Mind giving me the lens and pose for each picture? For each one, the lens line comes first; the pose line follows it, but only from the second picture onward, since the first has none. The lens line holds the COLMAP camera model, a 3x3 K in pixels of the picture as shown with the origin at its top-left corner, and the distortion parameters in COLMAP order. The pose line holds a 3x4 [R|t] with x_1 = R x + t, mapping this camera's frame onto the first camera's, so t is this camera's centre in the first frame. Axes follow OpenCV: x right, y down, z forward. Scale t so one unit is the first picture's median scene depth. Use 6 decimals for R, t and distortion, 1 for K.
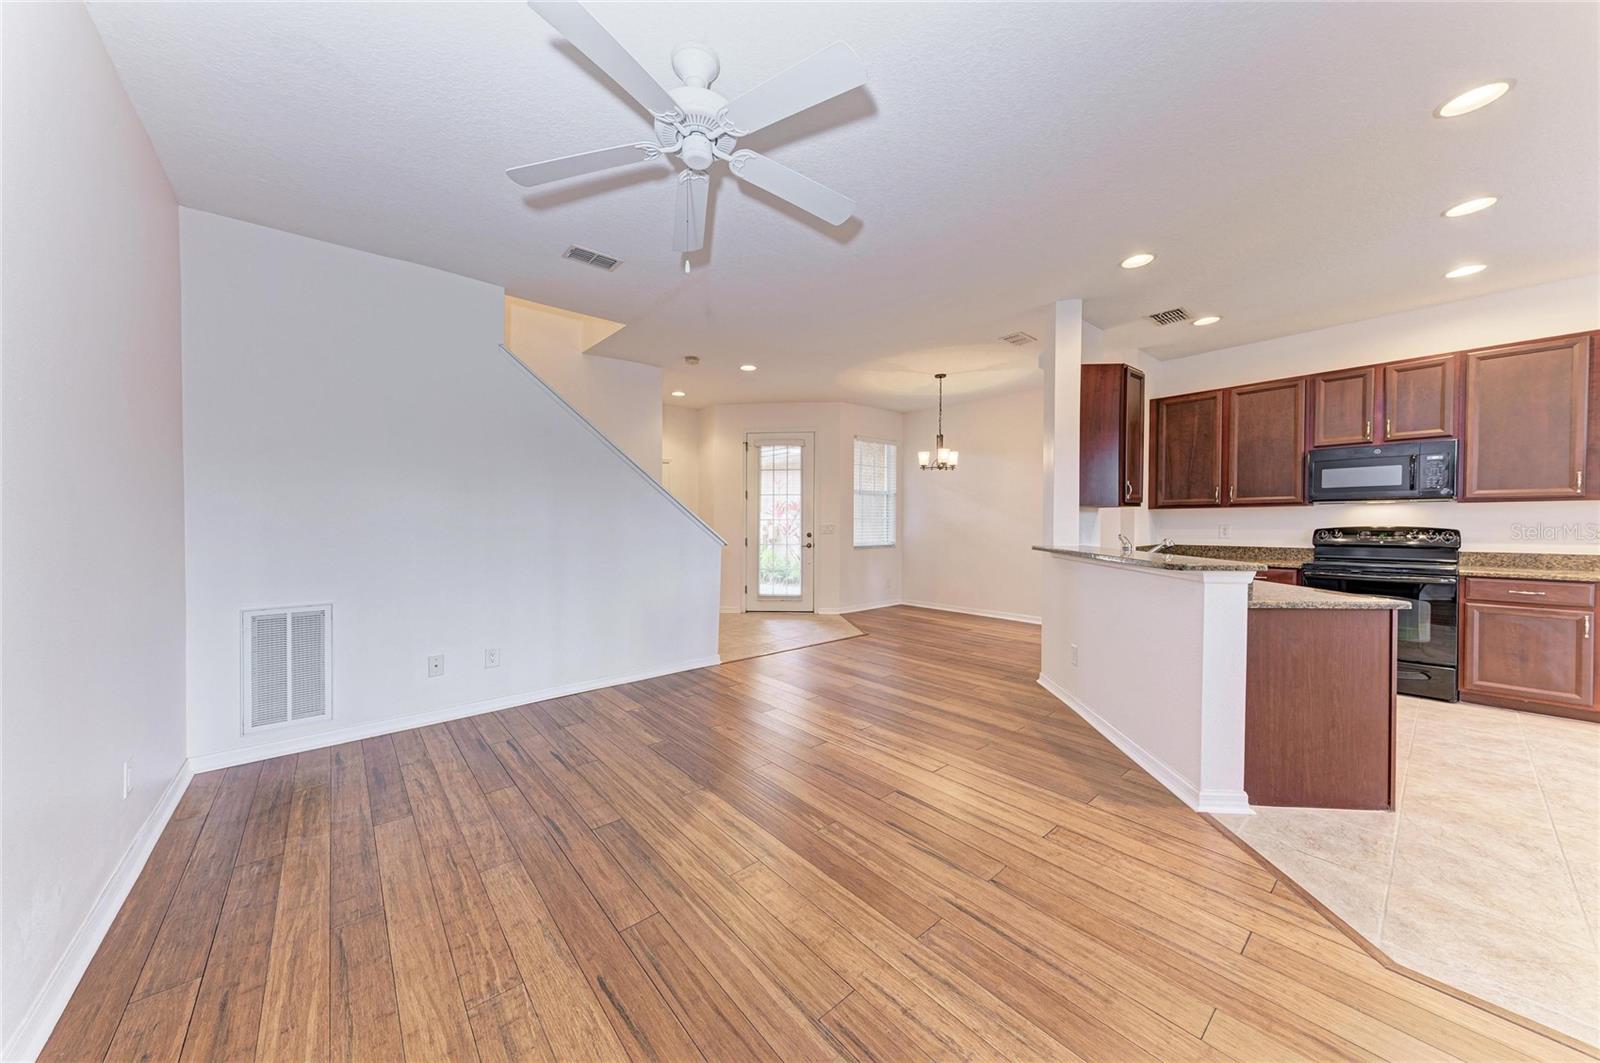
lens RADIAL K [[539.4, 0, 800.8], [0, 539.4, 533.7], [0, 0, 1]] dist [0.026750, -0.005743]
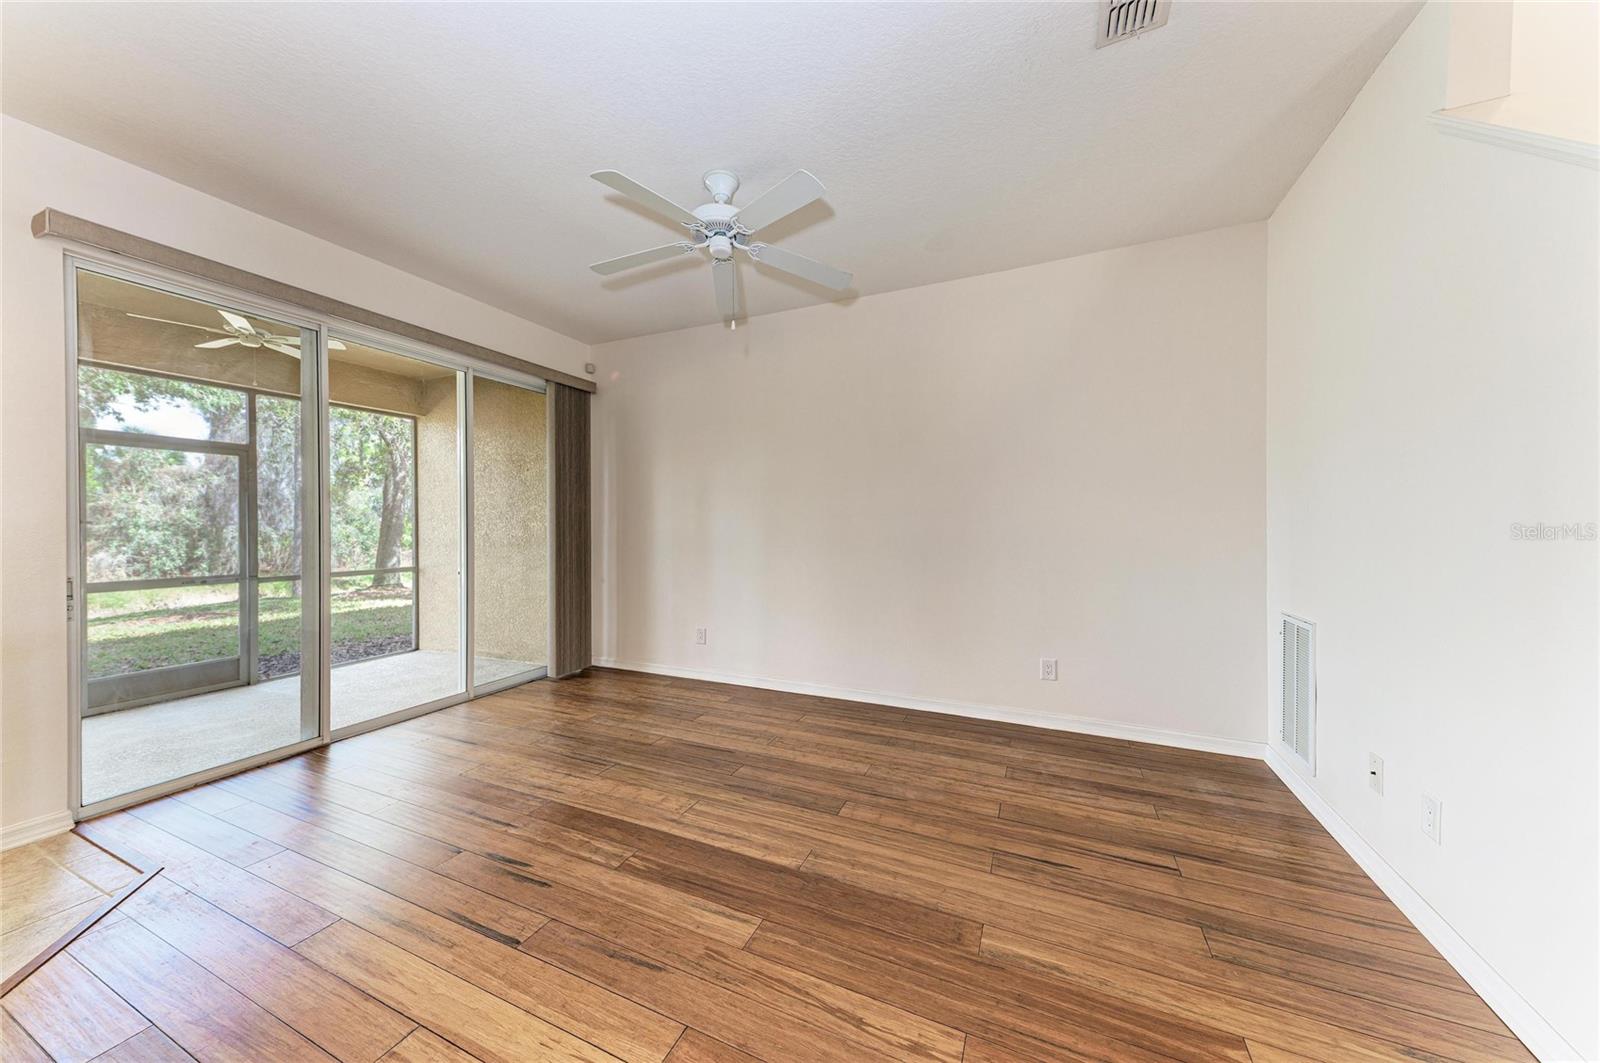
lens RADIAL K [[544.4, 0, 796.3], [0, 544.4, 526.3], [0, 0, 1]] dist [0.012342, -0.000128]
pose [[-0.906820, 0.012924, -0.421321, 0.097826], [0.001351, 0.999614, 0.027756, -0.025582], [0.421517, 0.024601, -0.906487, 1.133793]]
